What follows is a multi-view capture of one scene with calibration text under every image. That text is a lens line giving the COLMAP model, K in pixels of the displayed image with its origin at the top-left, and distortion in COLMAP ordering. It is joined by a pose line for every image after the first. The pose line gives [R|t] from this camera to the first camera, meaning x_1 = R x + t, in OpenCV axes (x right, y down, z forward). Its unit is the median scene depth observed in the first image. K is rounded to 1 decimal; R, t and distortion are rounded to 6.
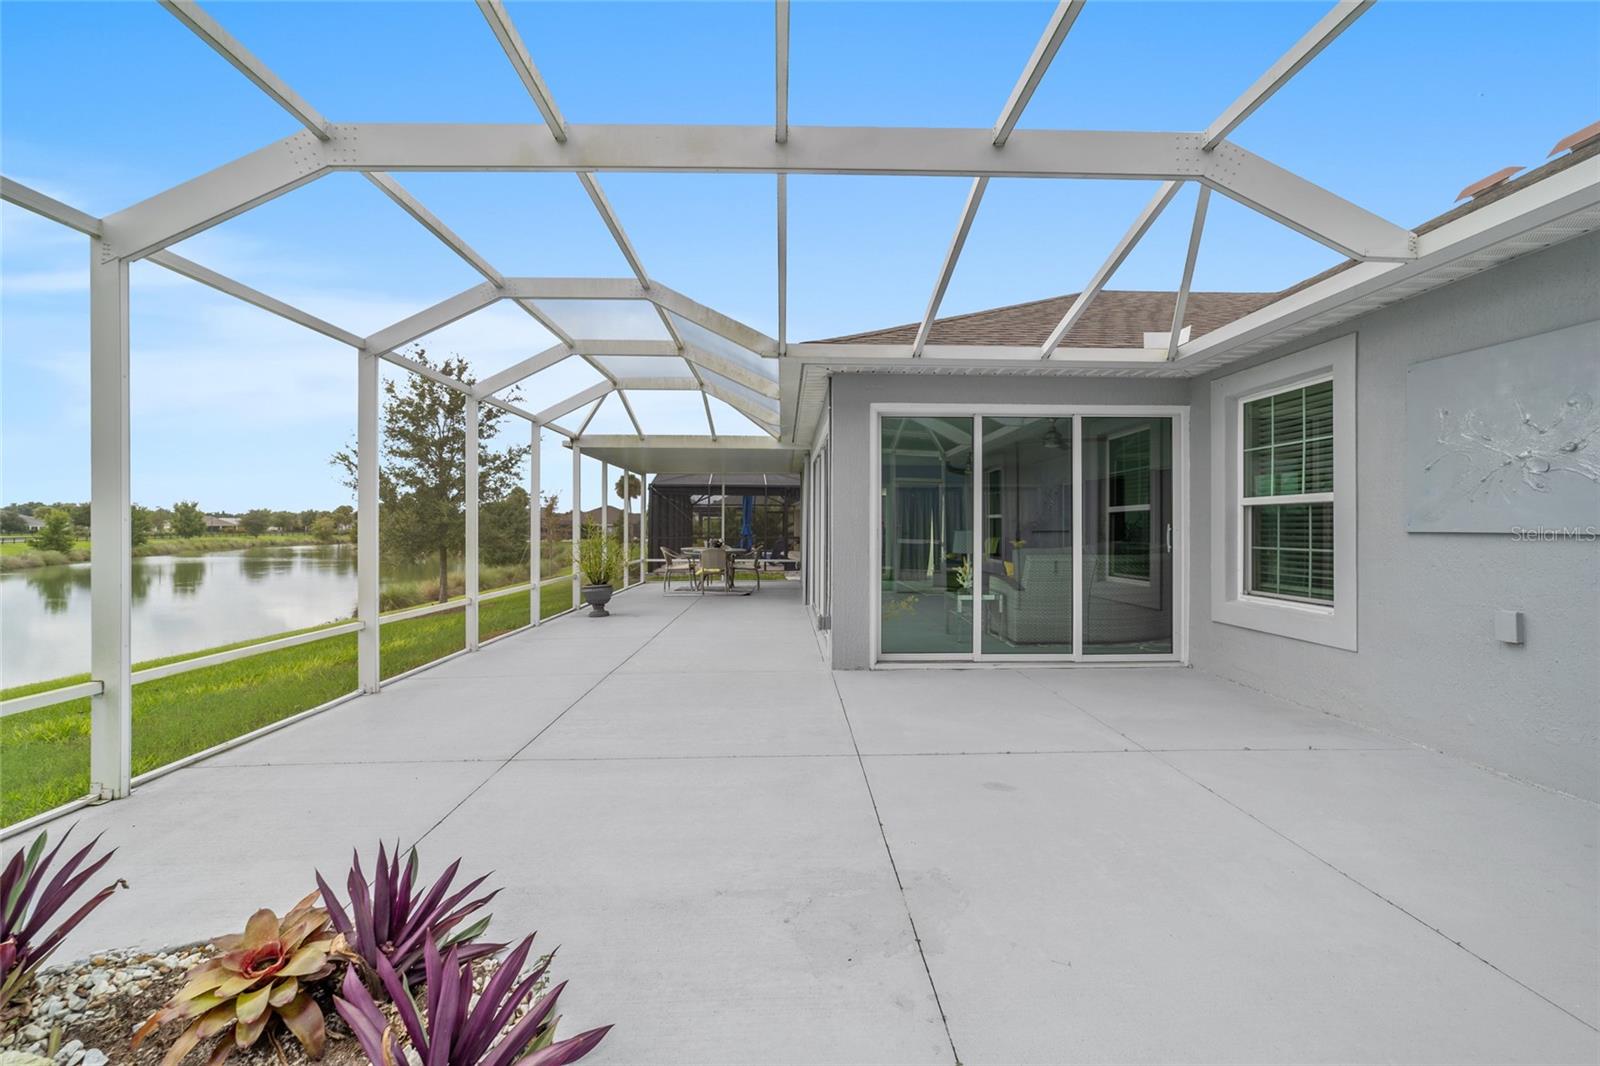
lens RADIAL K [[615.3, 0, 794.3], [0, 615.3, 525.7], [0, 0, 1]] dist [-0.000550, 0.000378]
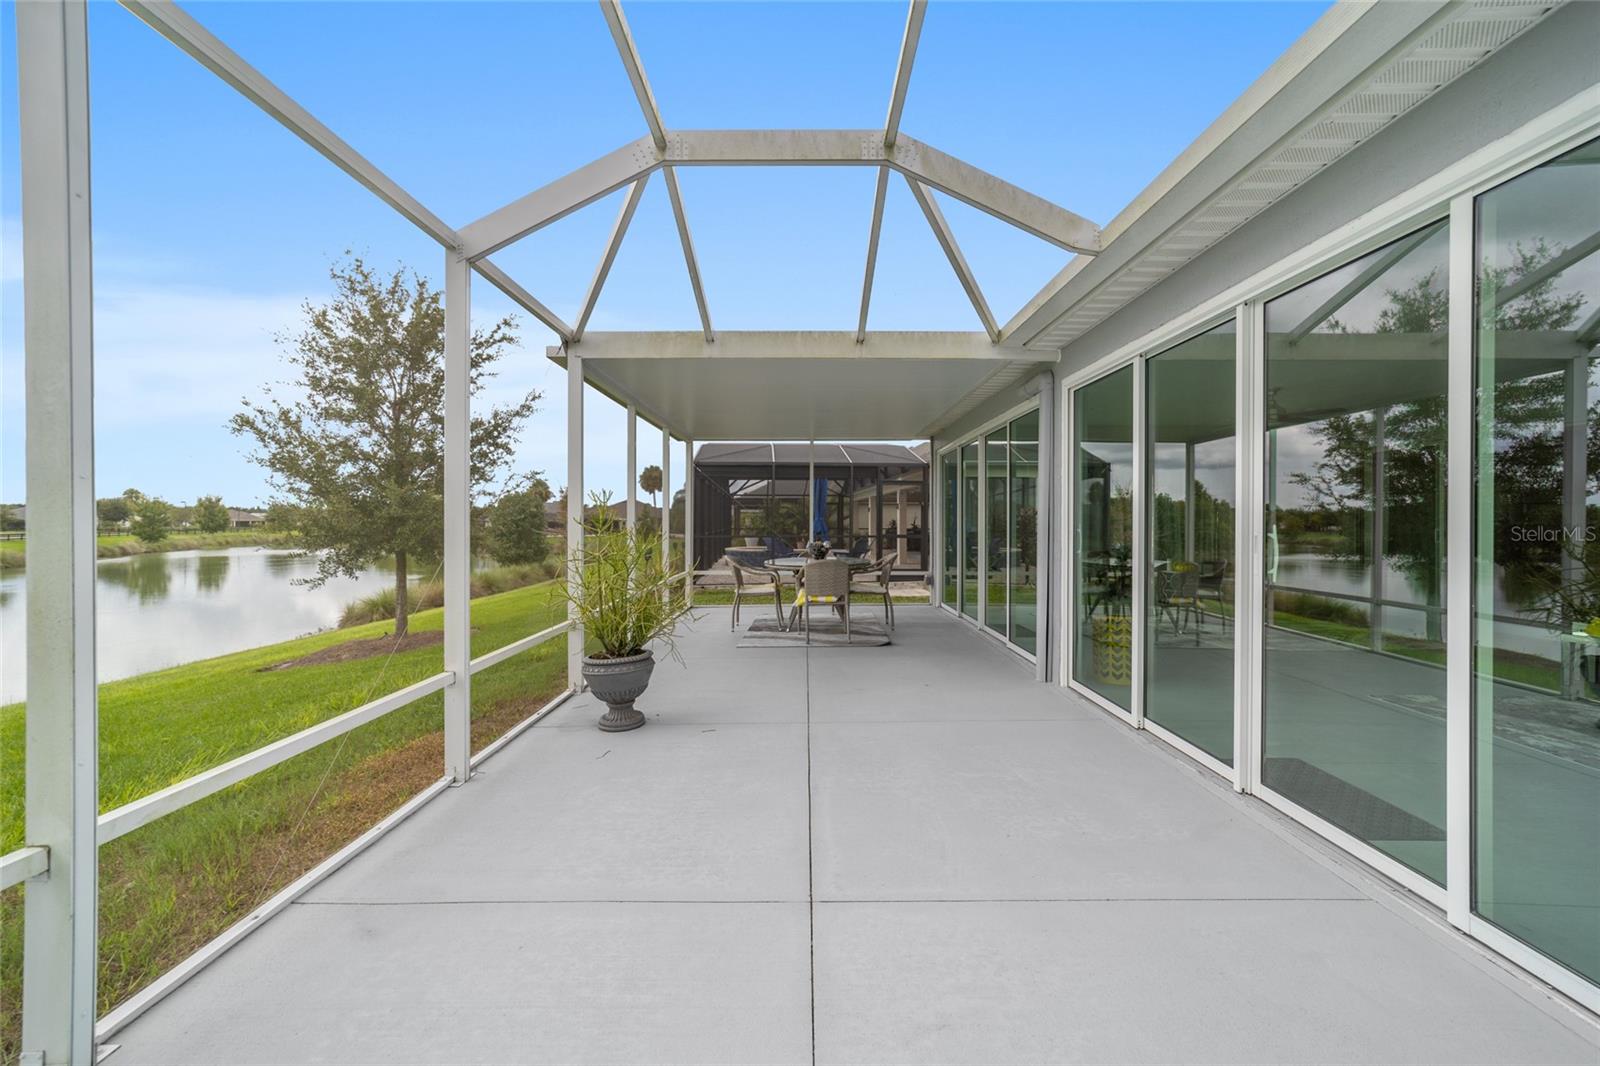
lens RADIAL K [[617.0, 0, 798.6], [0, 617.0, 523.8], [0, 0, 1]] dist [-0.000390, 0.000514]
pose [[0.999561, -0.002151, -0.029559, -0.176404], [0.002370, 0.999970, 0.007395, -0.000469], [0.029542, -0.007462, 0.999536, 0.558404]]
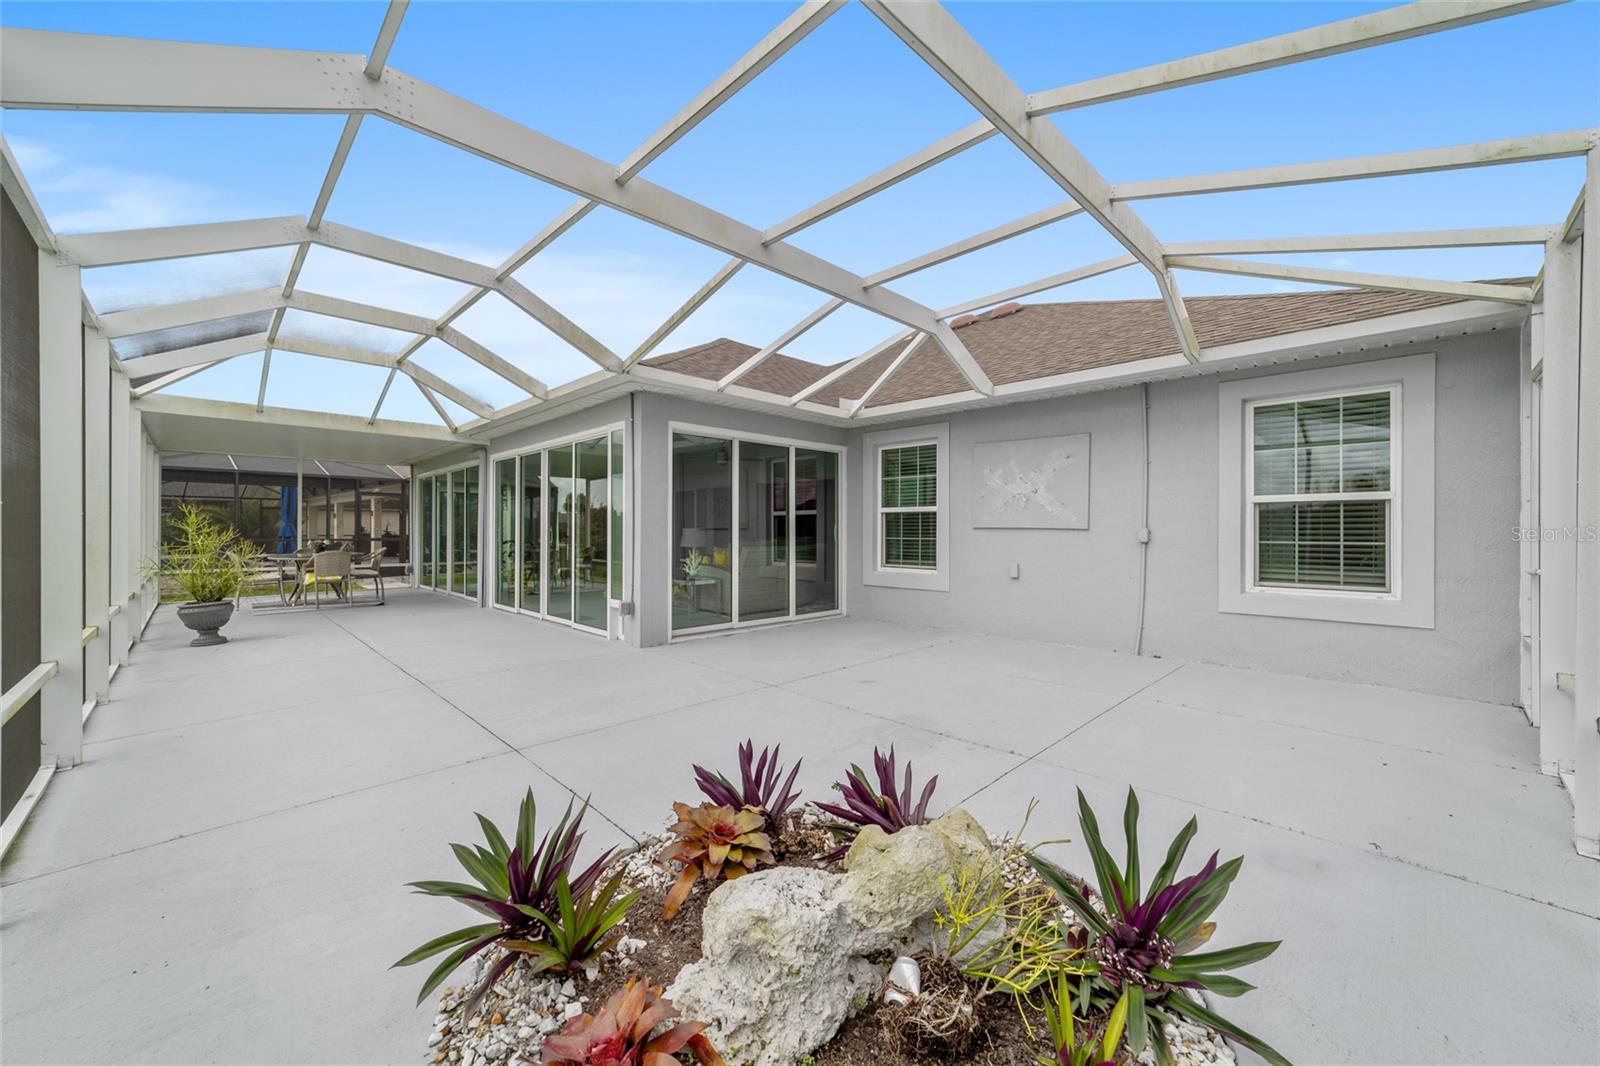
lens RADIAL K [[617.1, 0, 790.0], [0, 617.1, 529.1], [0, 0, 1]] dist [-0.001798, 0.000070]
pose [[0.734741, -0.000496, 0.678347, -0.304418], [-0.002278, 0.999992, 0.003200, 0.003751], [-0.678343, -0.003897, 0.734735, -0.022310]]
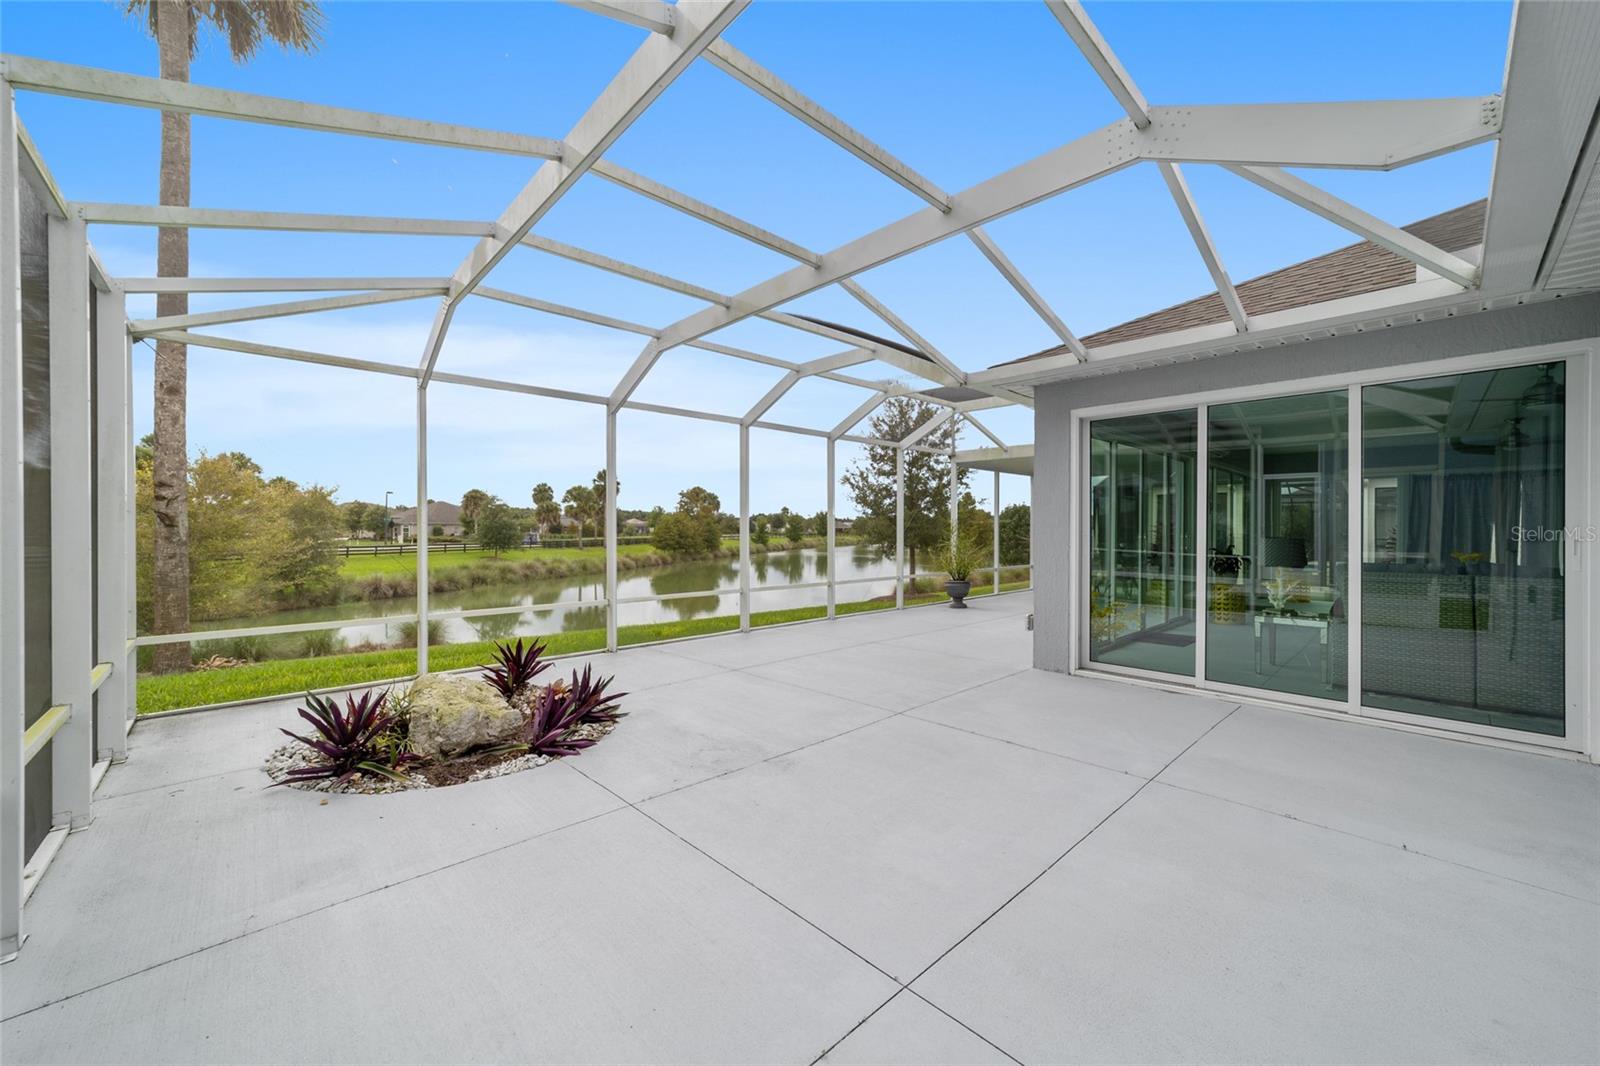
lens RADIAL K [[609.7, 0, 797.1], [0, 609.7, 529.1], [0, 0, 1]] dist [-0.009985, 0.008392]
pose [[0.674247, 0.001442, -0.738504, 0.323436], [-0.000268, 0.999999, 0.001707, -0.003333], [0.738506, -0.000953, 0.674247, -0.000888]]
